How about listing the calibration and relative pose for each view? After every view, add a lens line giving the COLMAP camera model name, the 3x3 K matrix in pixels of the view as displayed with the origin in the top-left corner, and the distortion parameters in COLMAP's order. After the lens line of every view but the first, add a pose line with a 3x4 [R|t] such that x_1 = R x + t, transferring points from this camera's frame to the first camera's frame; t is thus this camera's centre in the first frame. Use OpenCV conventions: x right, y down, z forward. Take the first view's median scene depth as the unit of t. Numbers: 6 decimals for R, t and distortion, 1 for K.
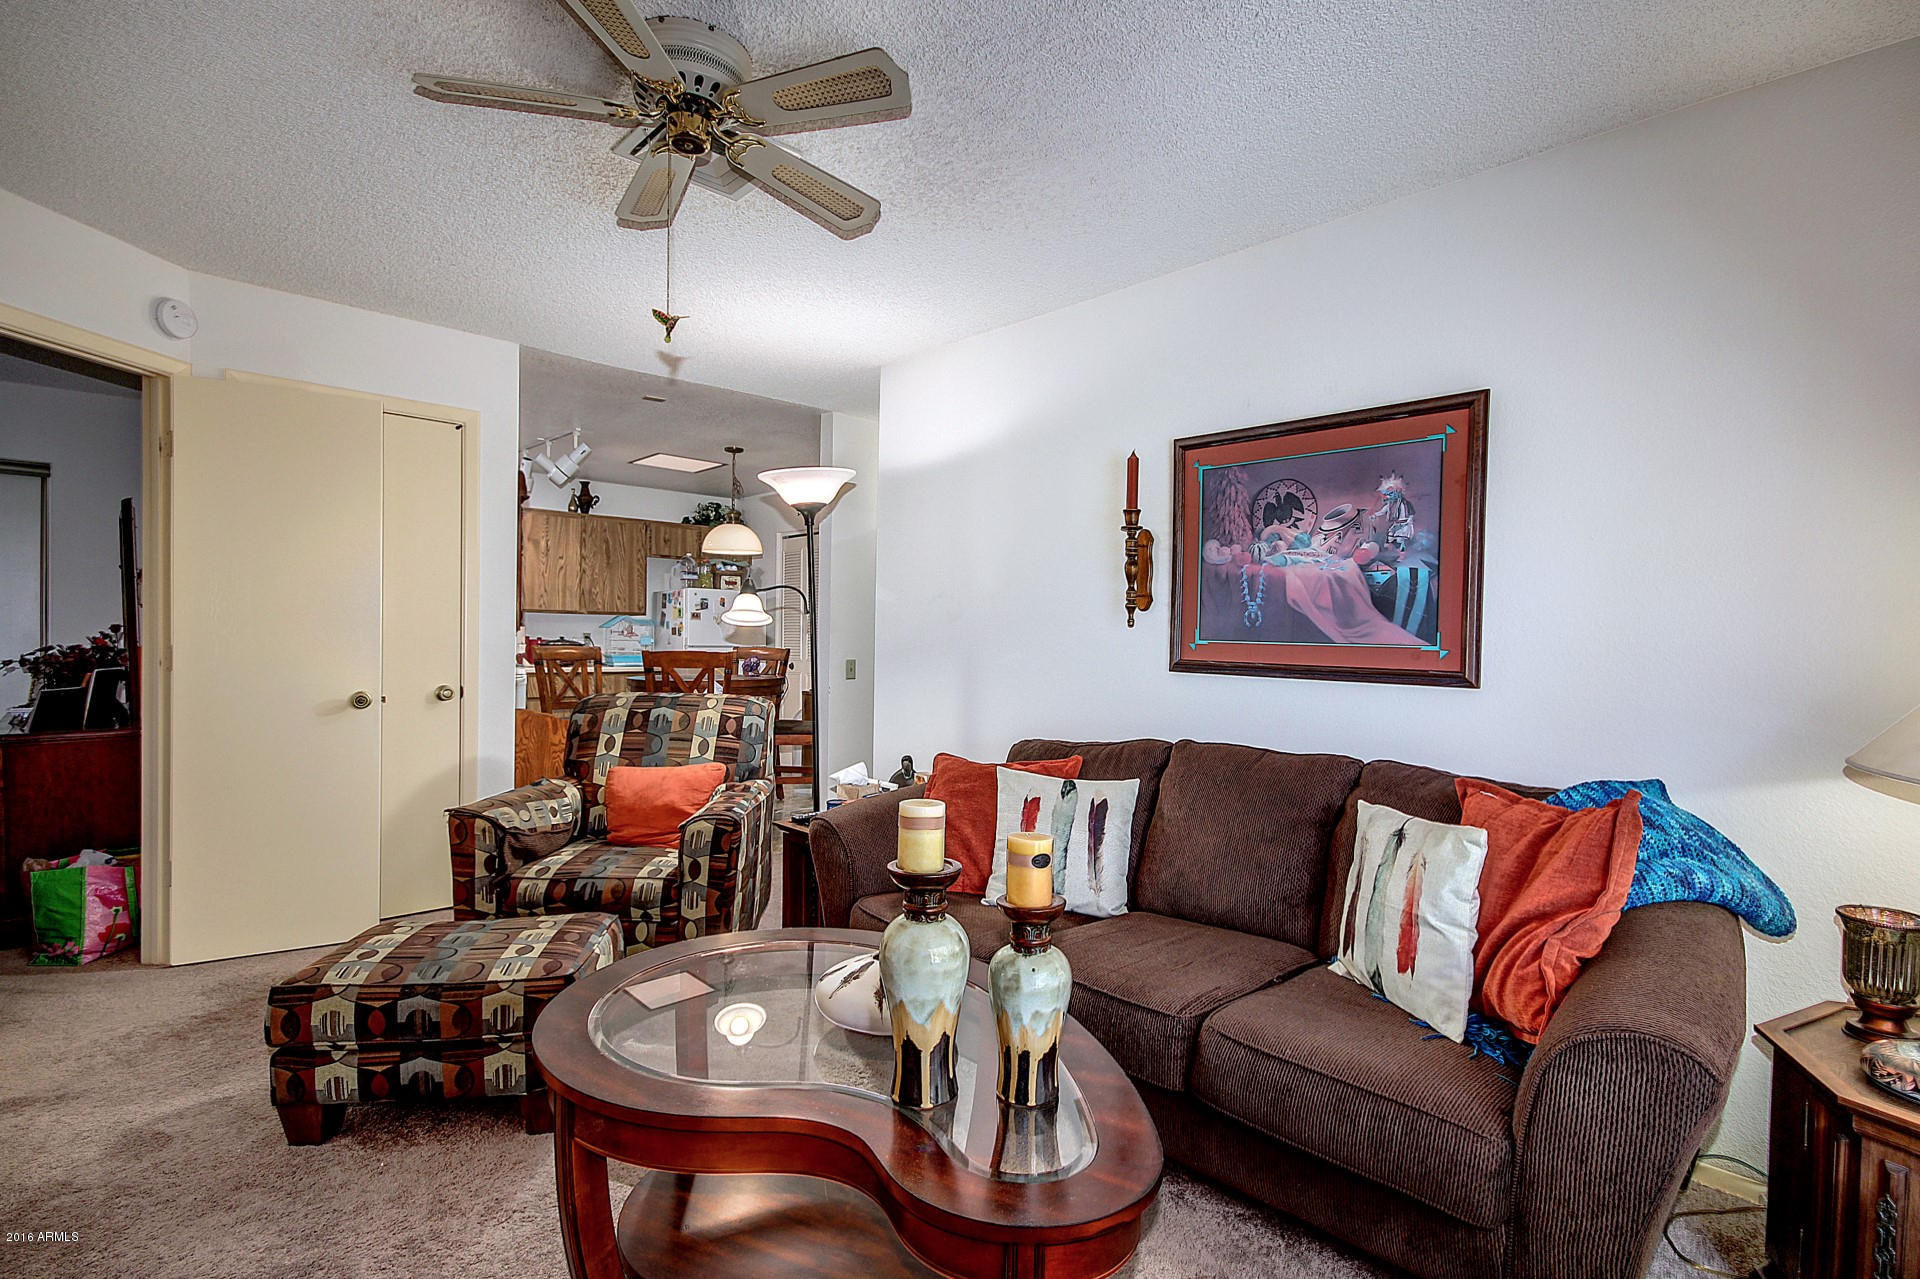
lens RADIAL K [[916.0, 0, 963.9], [0, 916.0, 641.4], [0, 0, 1]] dist [0.021507, 0.000524]
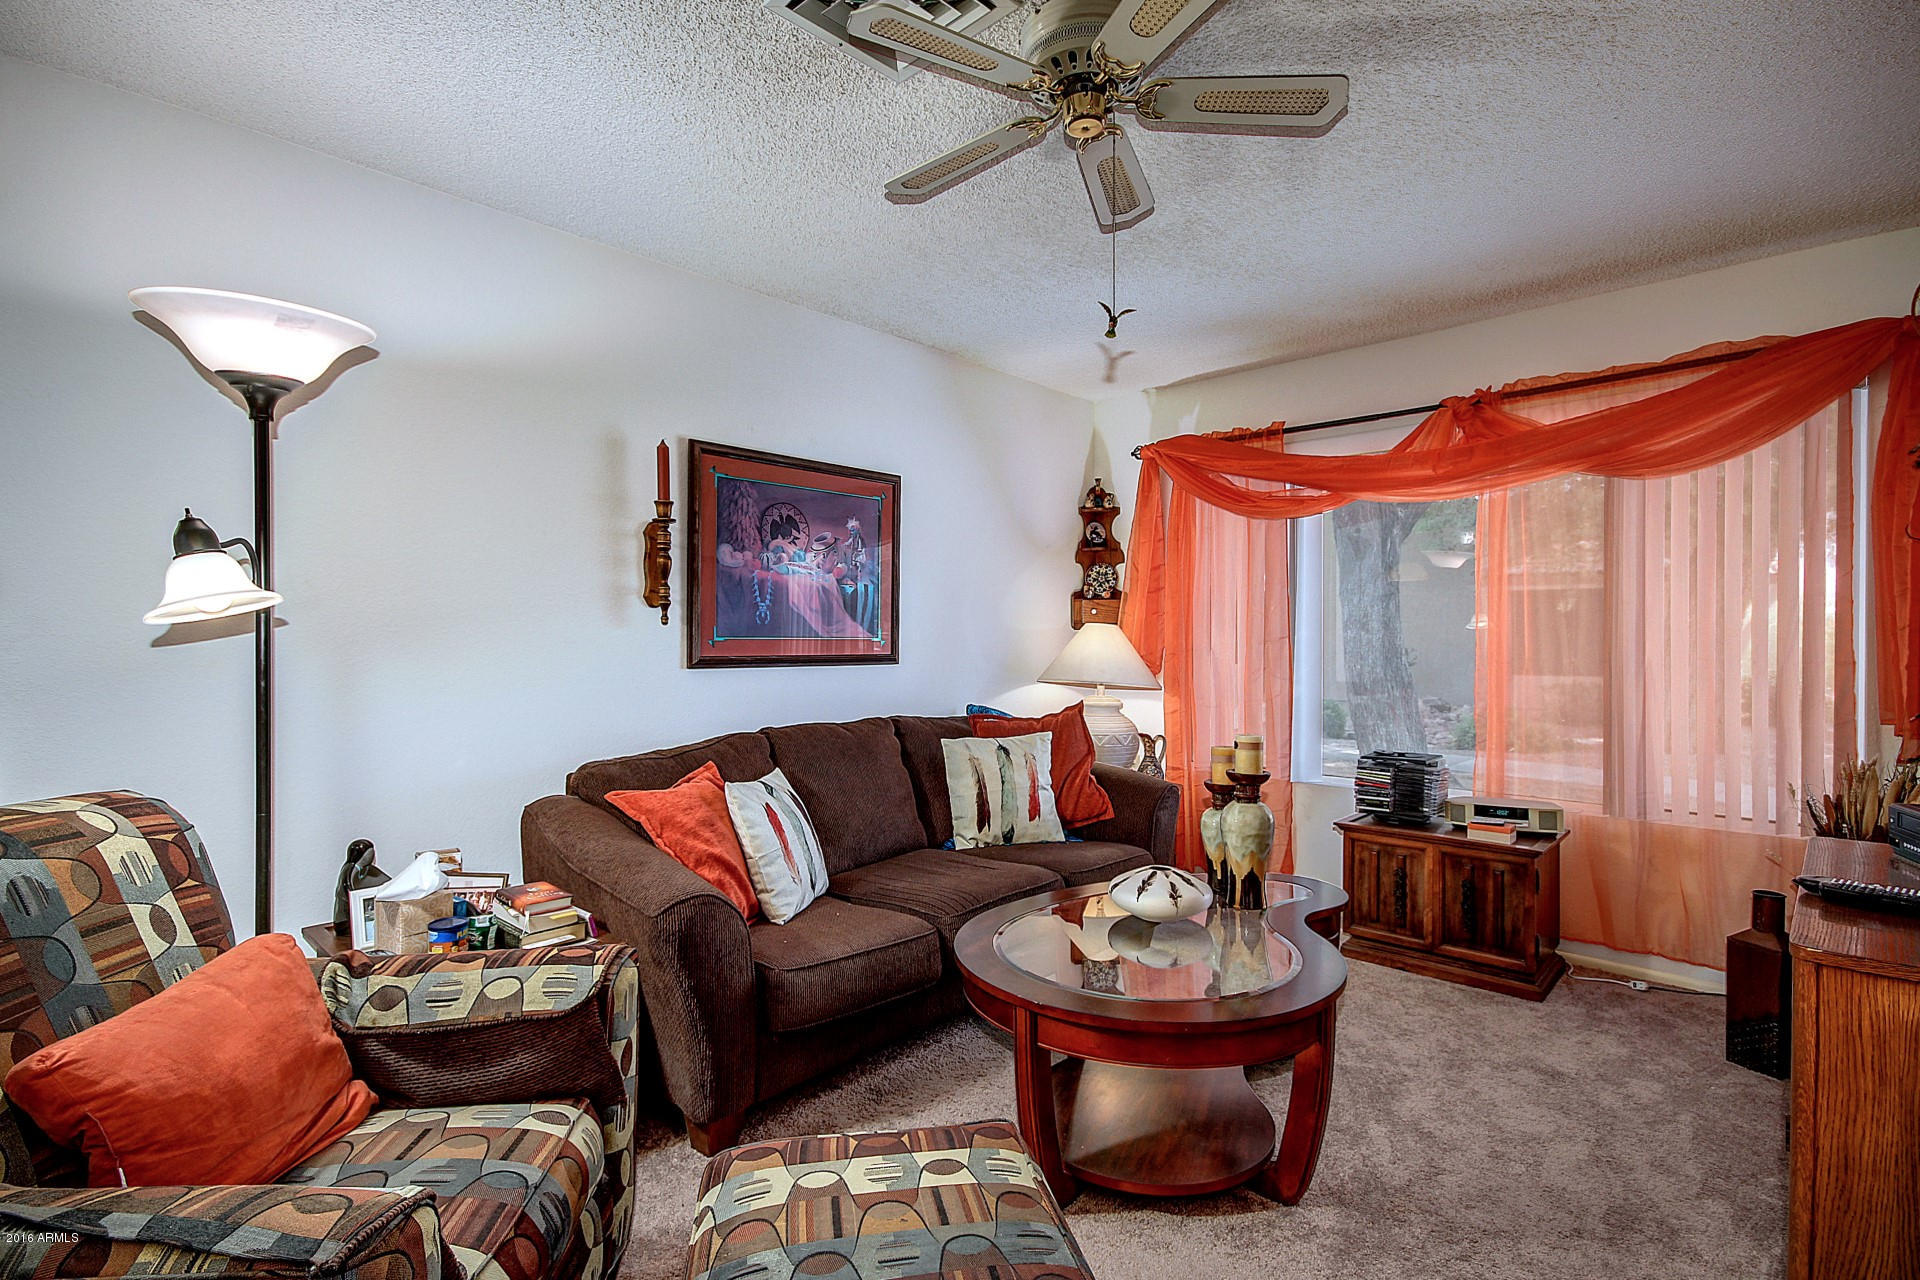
lens RADIAL K [[916.0, 0, 964.3], [0, 916.0, 638.4], [0, 0, 1]] dist [0.021507, 0.000524]
pose [[-0.043429, -0.017852, 0.998897, -0.864480], [0.011010, 0.999771, 0.018346, -0.017366], [-0.998996, 0.011794, -0.043222, 0.812716]]
